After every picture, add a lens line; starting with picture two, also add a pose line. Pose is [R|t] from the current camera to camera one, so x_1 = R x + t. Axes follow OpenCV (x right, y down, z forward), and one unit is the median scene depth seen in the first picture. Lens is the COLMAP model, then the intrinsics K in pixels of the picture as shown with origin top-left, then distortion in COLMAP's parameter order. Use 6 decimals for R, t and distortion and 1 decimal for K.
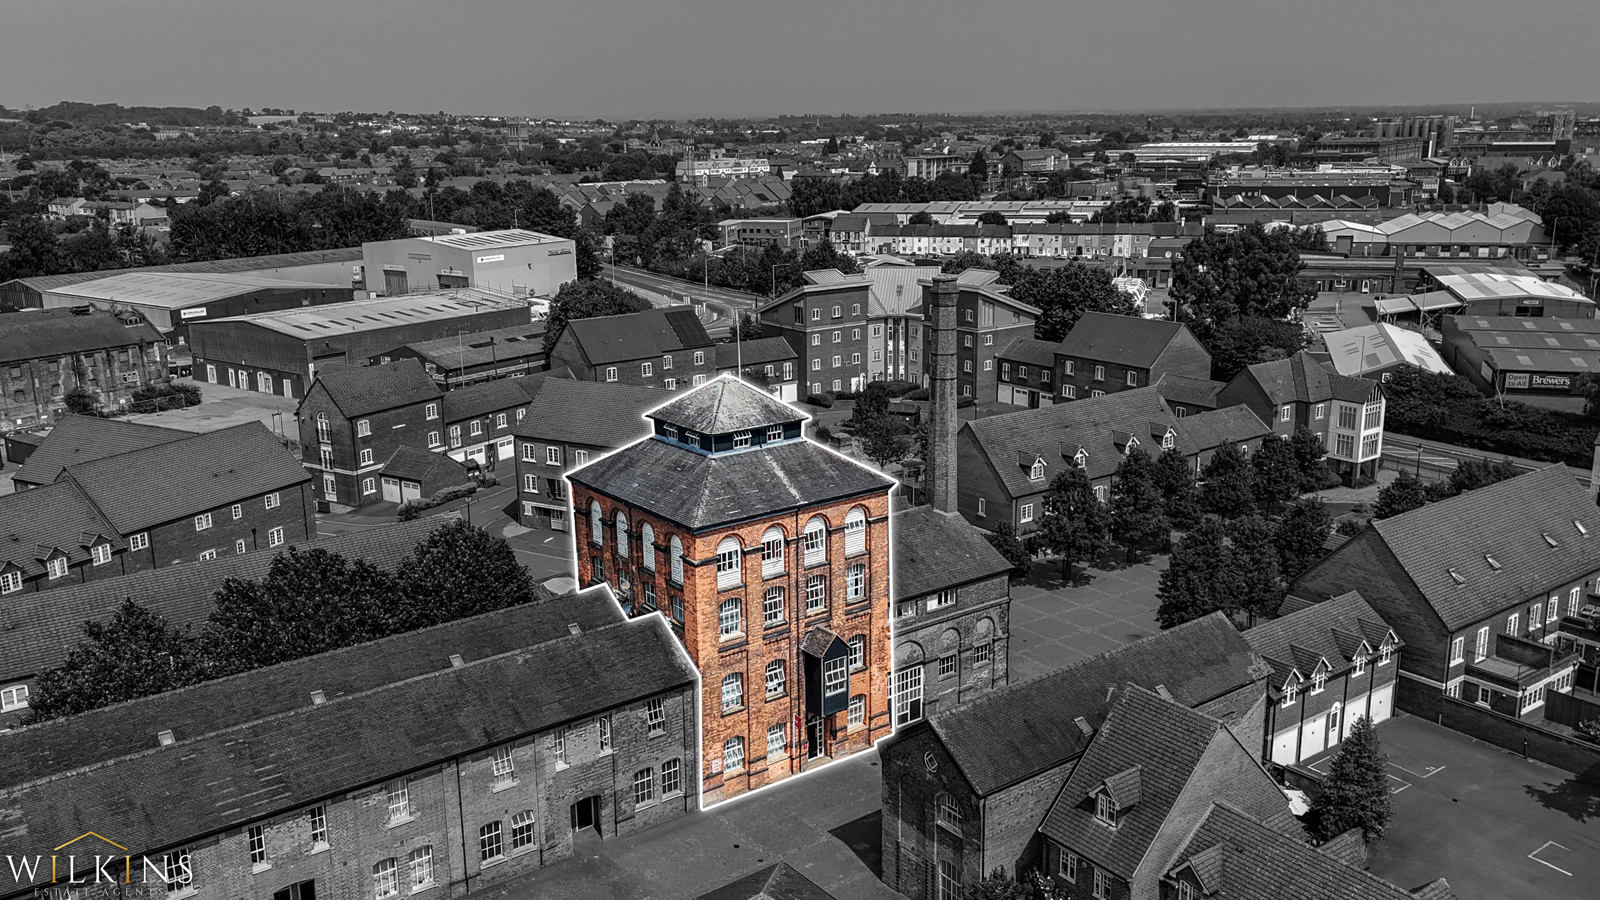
lens RADIAL K [[1323.0, 0, 796.6], [0, 1323.0, 445.5], [0, 0, 1]] dist [0.031887, -0.013866]
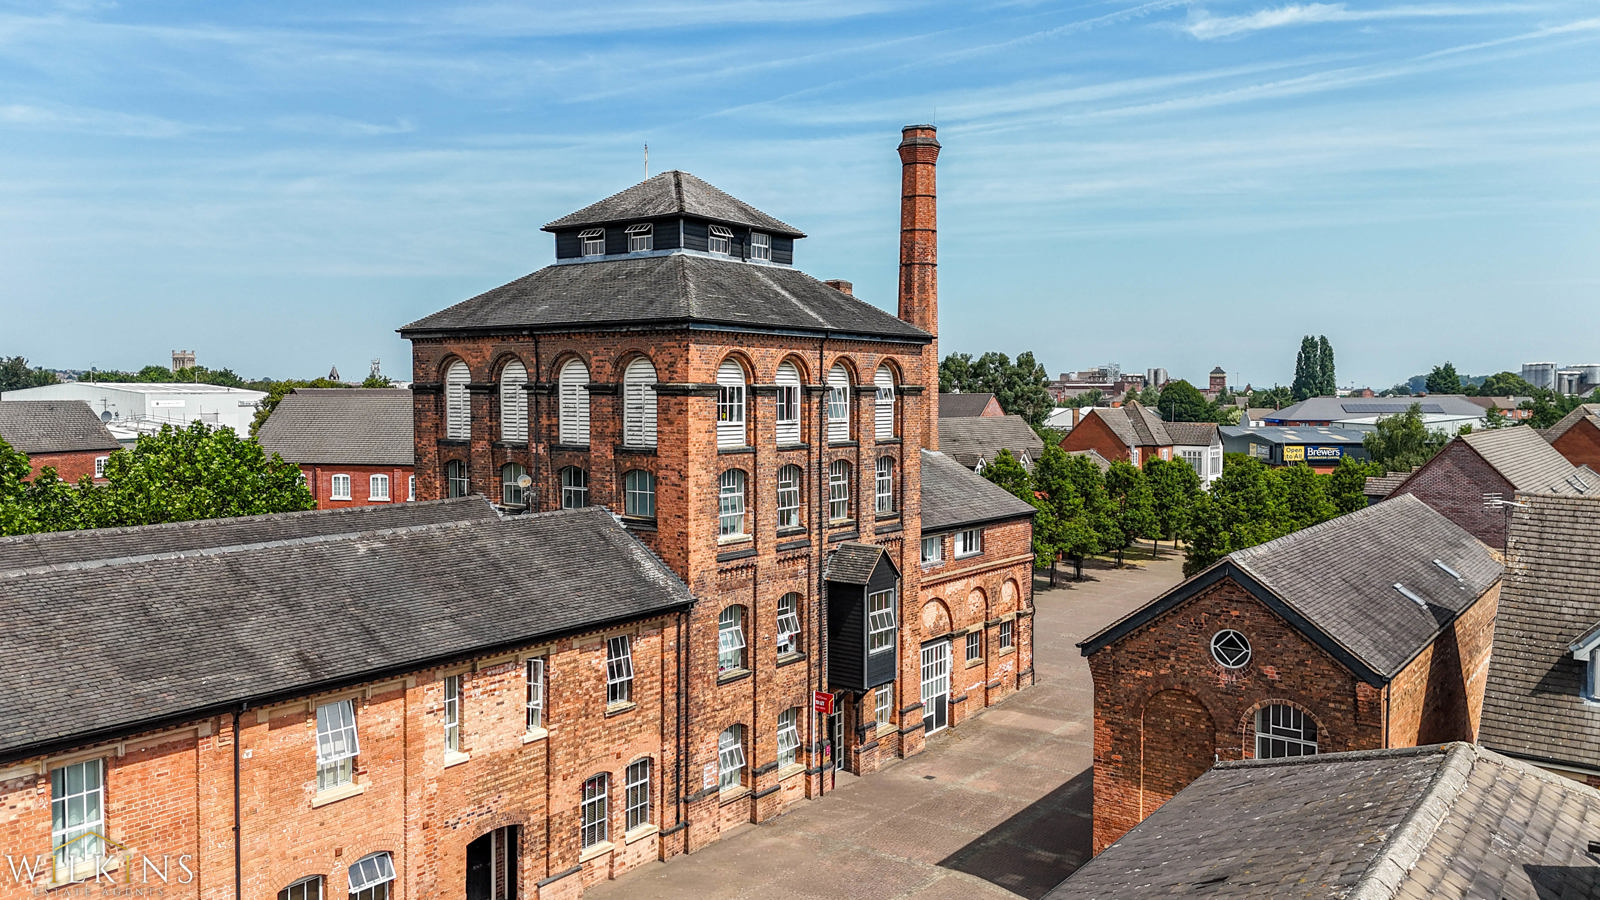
lens RADIAL K [[1179.2, 0, 803.3], [0, 1179.2, 447.8], [0, 0, 1]] dist [0.011707, -0.008071]
pose [[0.958622, 0.007223, 0.284590, -0.166121], [0.048820, 0.980697, -0.189340, 0.204215], [-0.280464, 0.195399, 0.939765, 0.501367]]
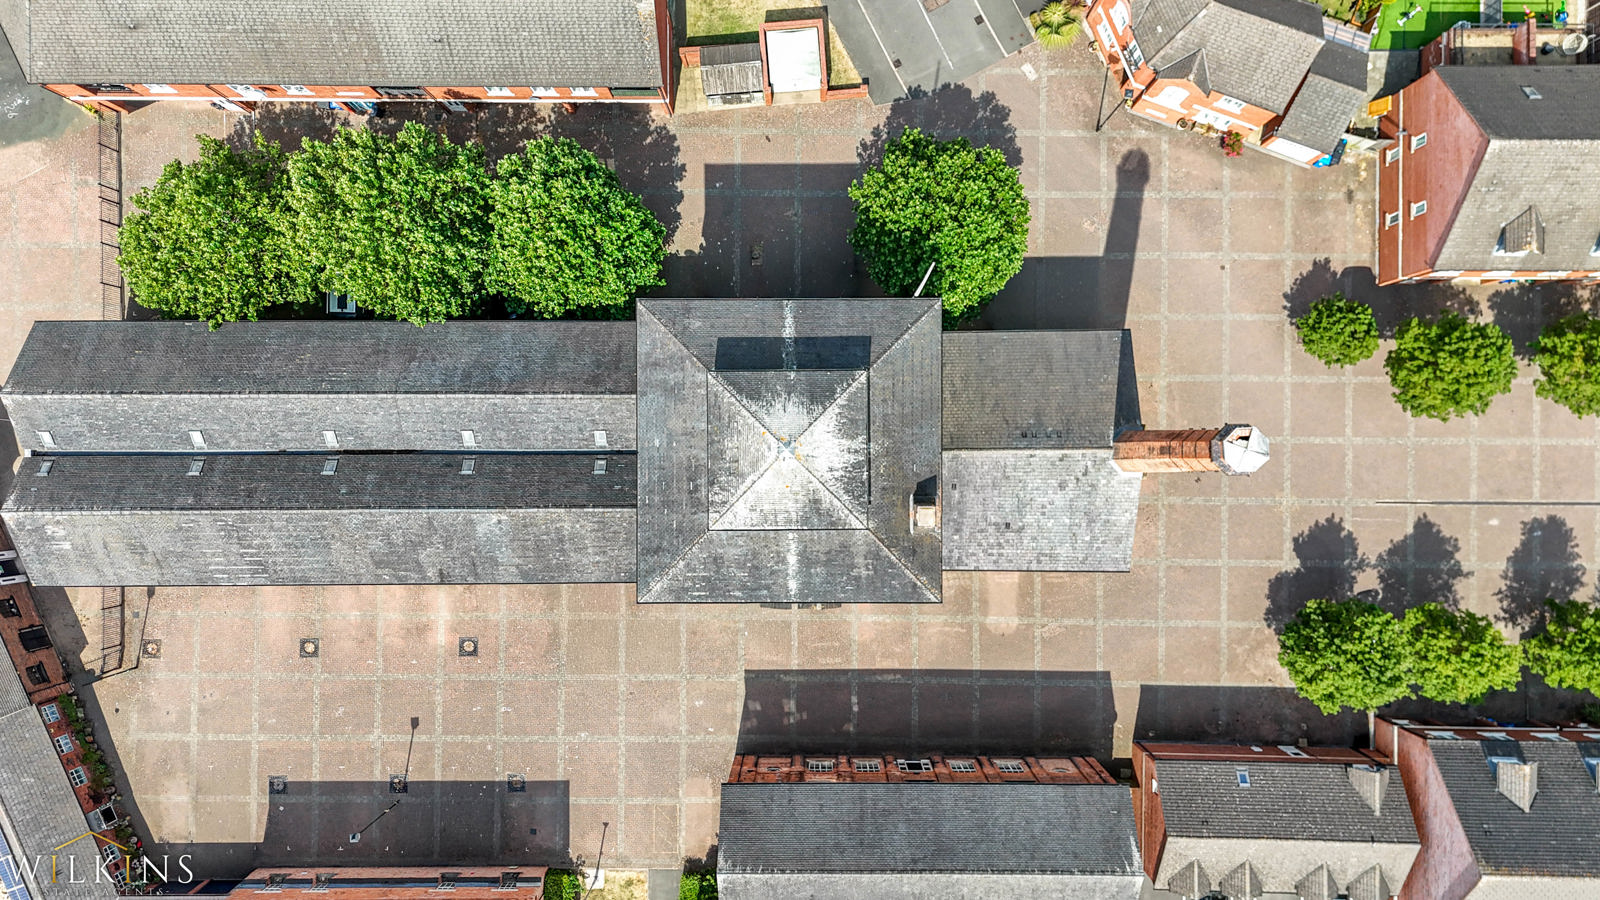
lens RADIAL K [[1179.2, 0, 801.1], [0, 1179.2, 446.9], [0, 0, 1]] dist [0.011707, -0.008071]
pose [[0.805011, 0.593209, 0.007826, -0.056176], [-0.164448, 0.210449, 0.963674, -0.714356], [0.570013, -0.777055, 0.266966, 0.882521]]
